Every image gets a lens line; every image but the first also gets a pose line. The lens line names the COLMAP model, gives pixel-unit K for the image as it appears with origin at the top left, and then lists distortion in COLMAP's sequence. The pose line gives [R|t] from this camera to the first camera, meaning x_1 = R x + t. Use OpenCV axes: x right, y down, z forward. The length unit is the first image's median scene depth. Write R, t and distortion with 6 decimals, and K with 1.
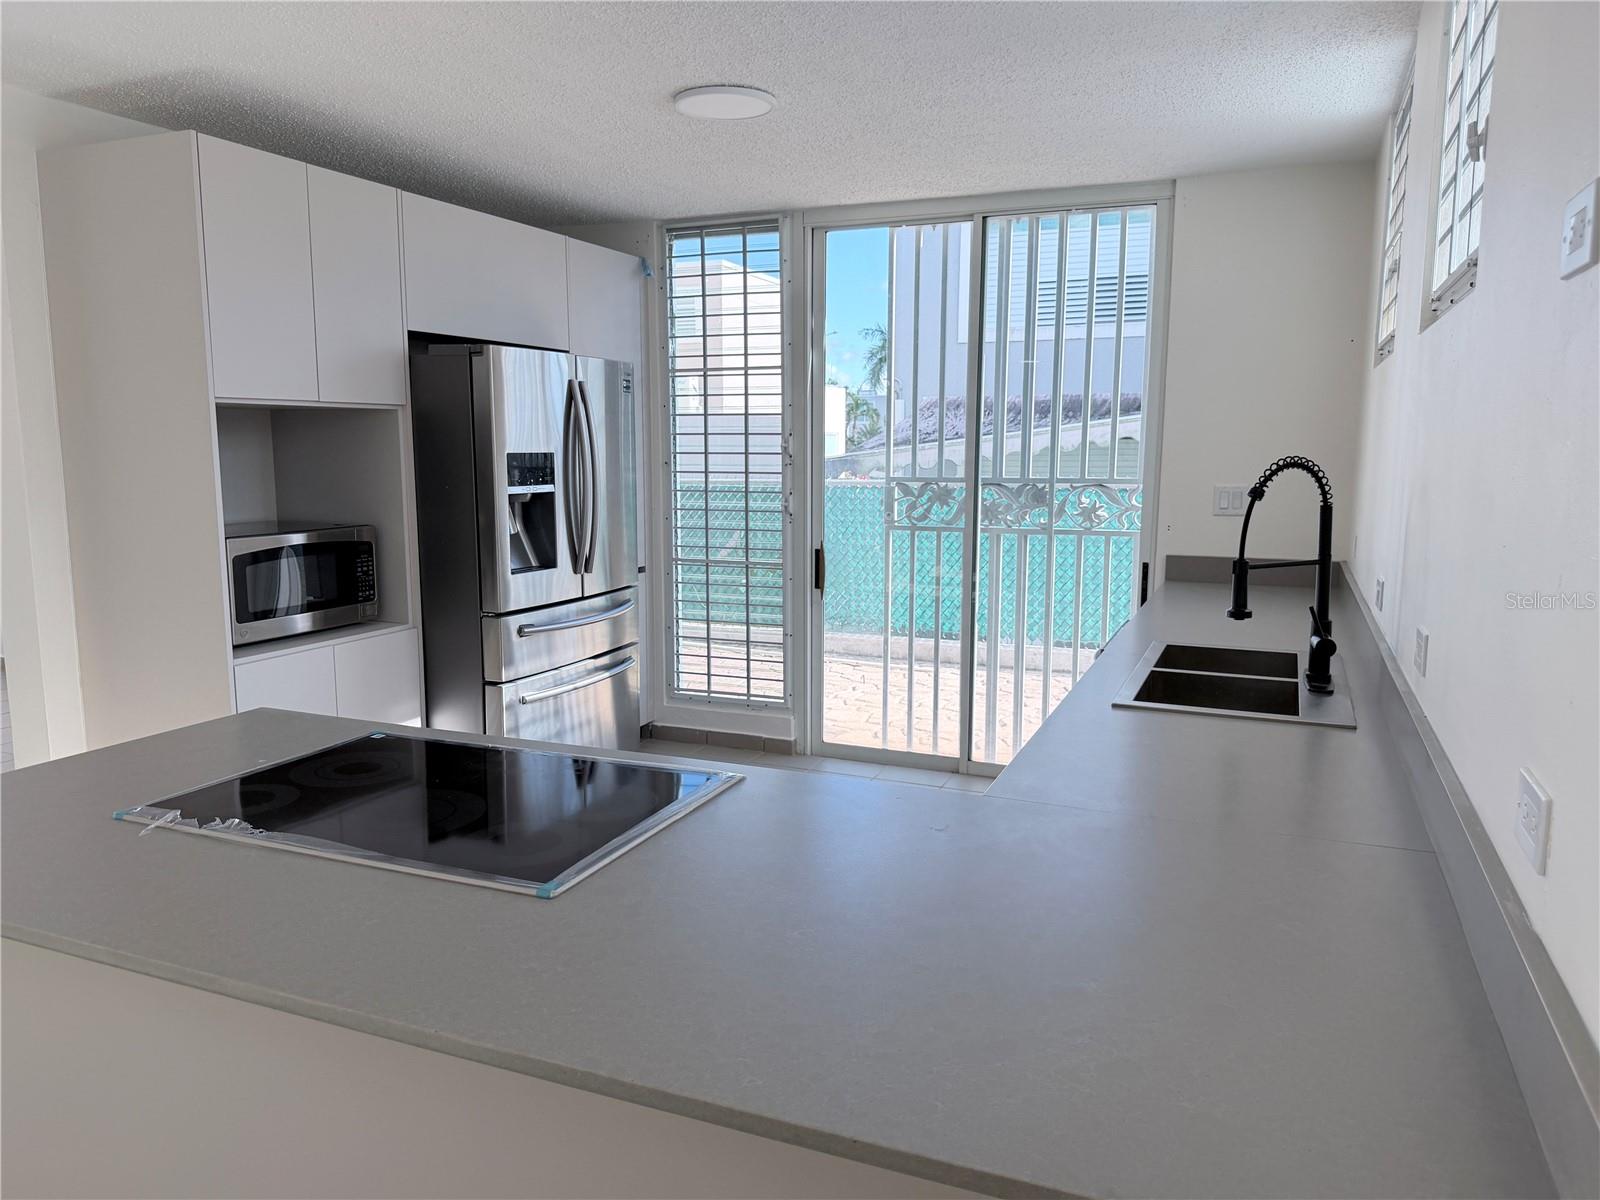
lens RADIAL K [[1131.6, 0, 800.0], [0, 1131.6, 600.0], [0, 0, 1]] dist [0.106390, -0.160550]
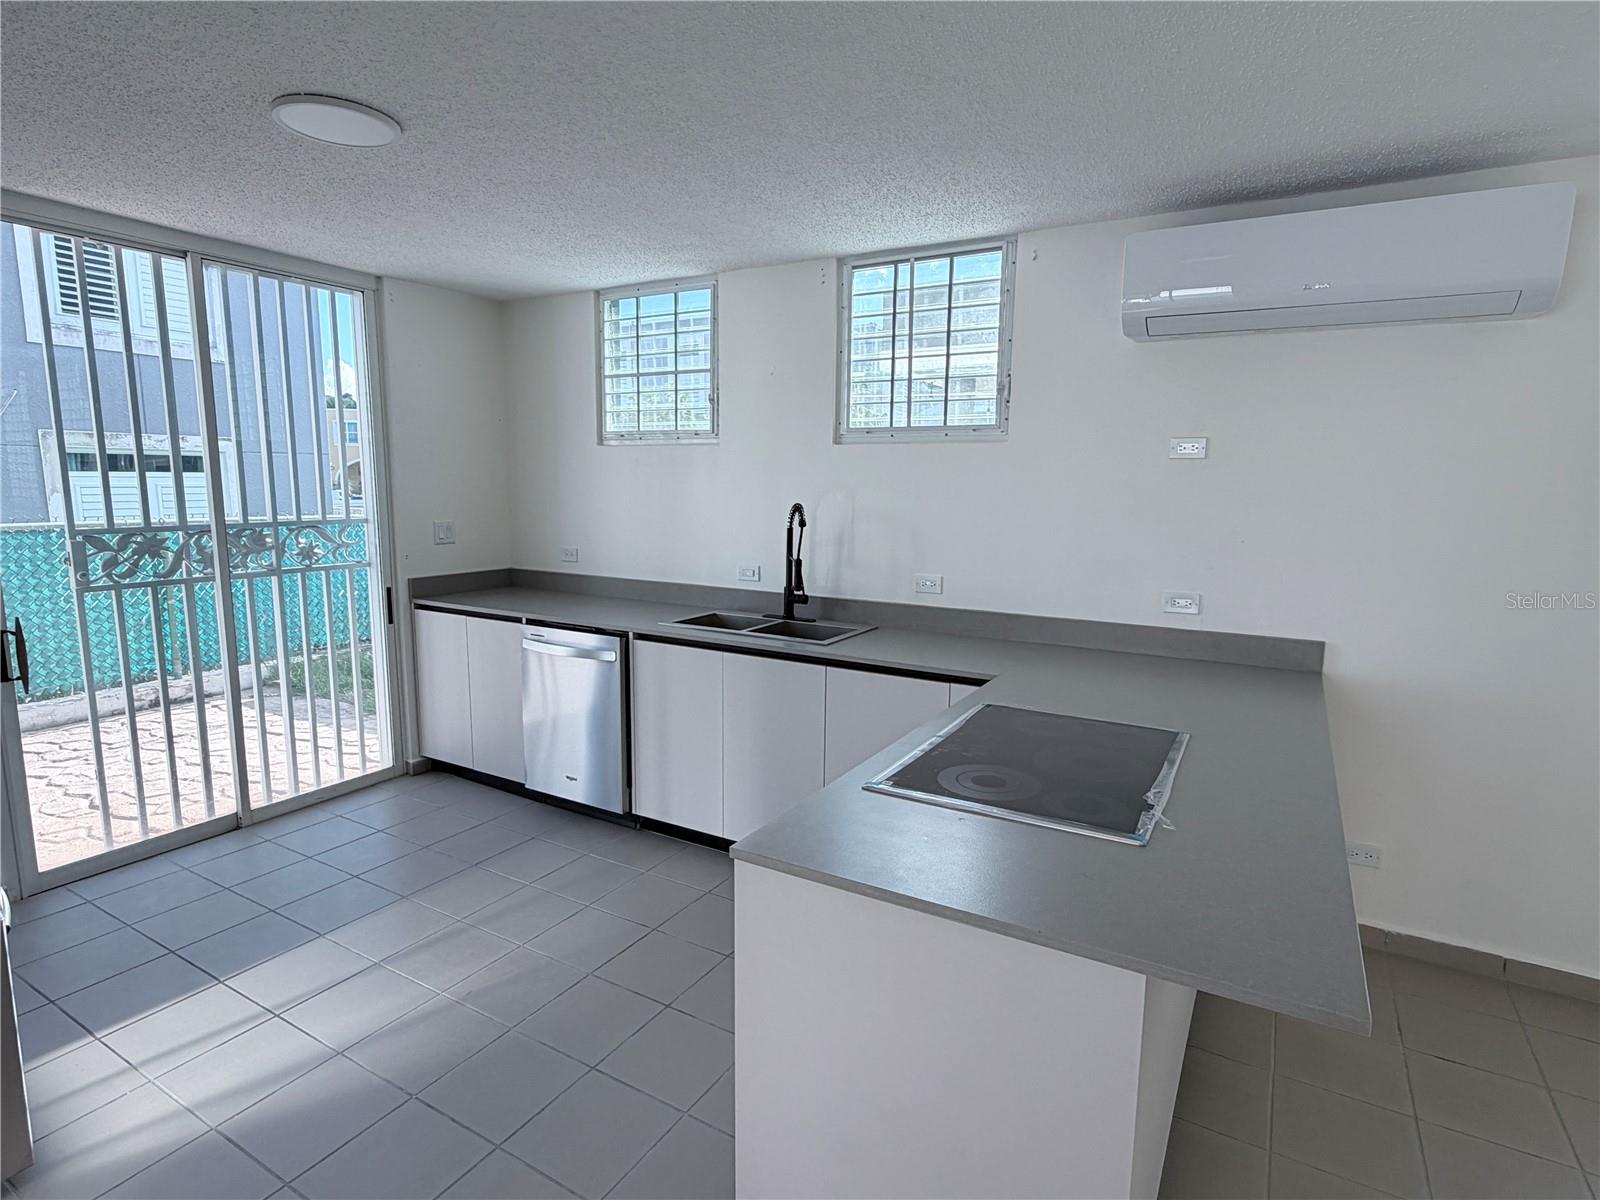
lens RADIAL K [[845.0, 0, 792.0], [0, 845.0, 606.2], [0, 0, 1]] dist [-0.002470, -0.001200]
pose [[0.125067, -0.145456, 0.981428, -0.480362], [0.128019, 0.983291, 0.129418, -0.067304], [-0.983854, 0.109455, 0.141599, 0.404792]]
